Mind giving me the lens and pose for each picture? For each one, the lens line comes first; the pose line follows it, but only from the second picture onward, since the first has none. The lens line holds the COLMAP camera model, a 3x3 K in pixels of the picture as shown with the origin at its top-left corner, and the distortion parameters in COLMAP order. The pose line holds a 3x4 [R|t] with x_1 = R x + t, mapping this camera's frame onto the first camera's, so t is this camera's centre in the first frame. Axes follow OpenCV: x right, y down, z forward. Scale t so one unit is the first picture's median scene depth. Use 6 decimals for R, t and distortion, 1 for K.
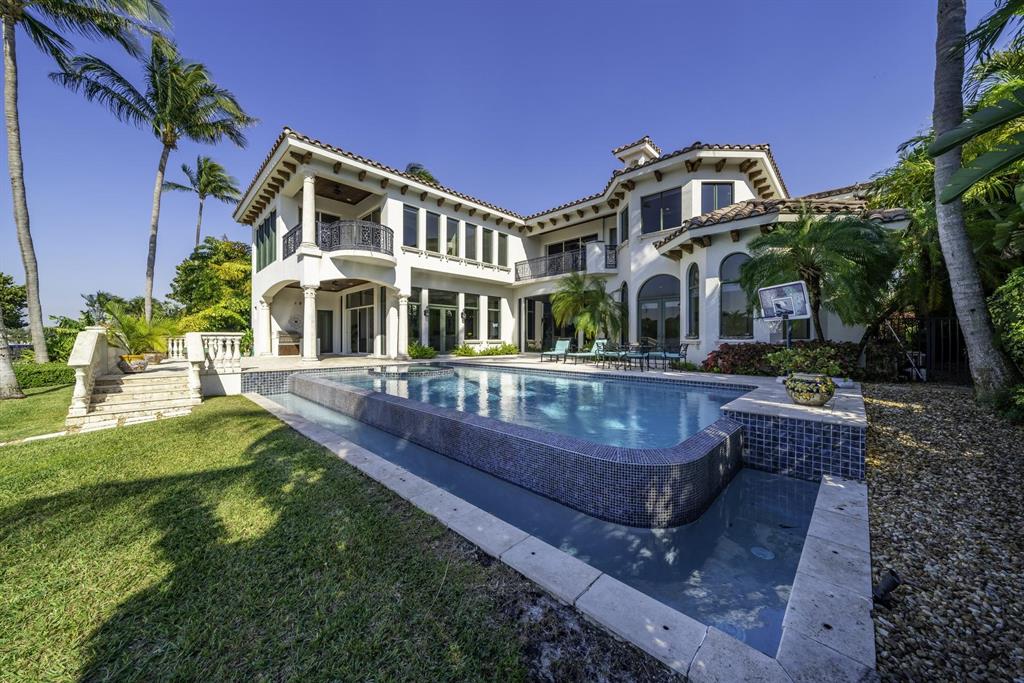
lens RADIAL K [[349.4, 0, 511.5], [0, 349.4, 336.3], [0, 0, 1]] dist [0.000541, -0.000029]
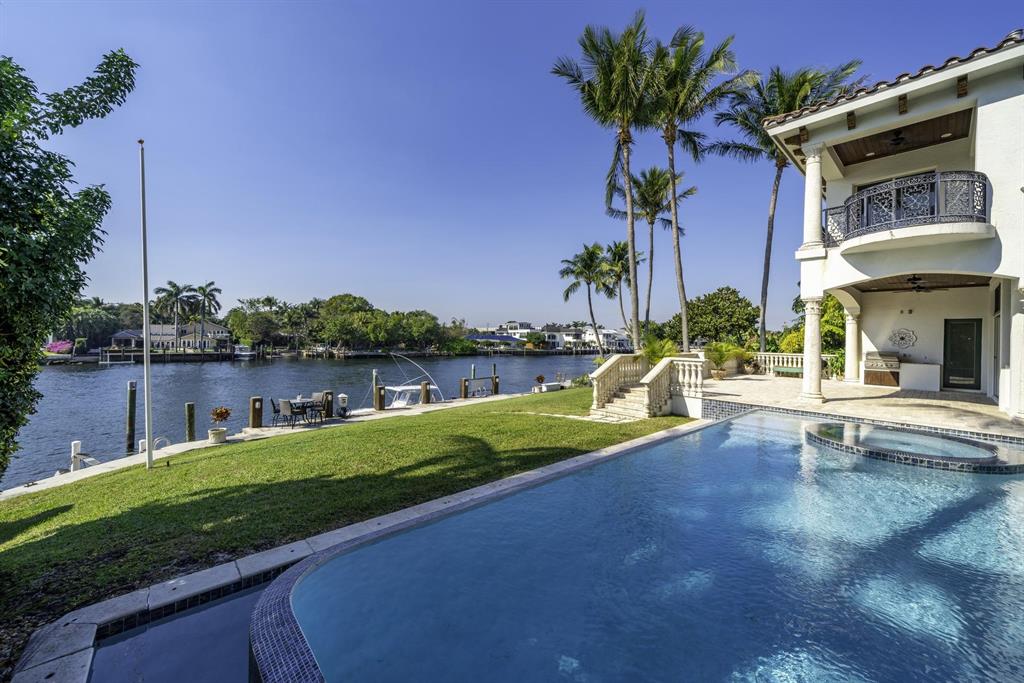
lens RADIAL K [[392.7, 0, 508.9], [0, 392.7, 336.3], [0, 0, 1]] dist [0.000289, 0.000000]
pose [[-0.061770, -0.004638, -0.998080, 0.325052], [-0.012237, 0.999918, -0.003890, -0.051340], [0.998015, 0.011973, -0.061822, 0.403957]]
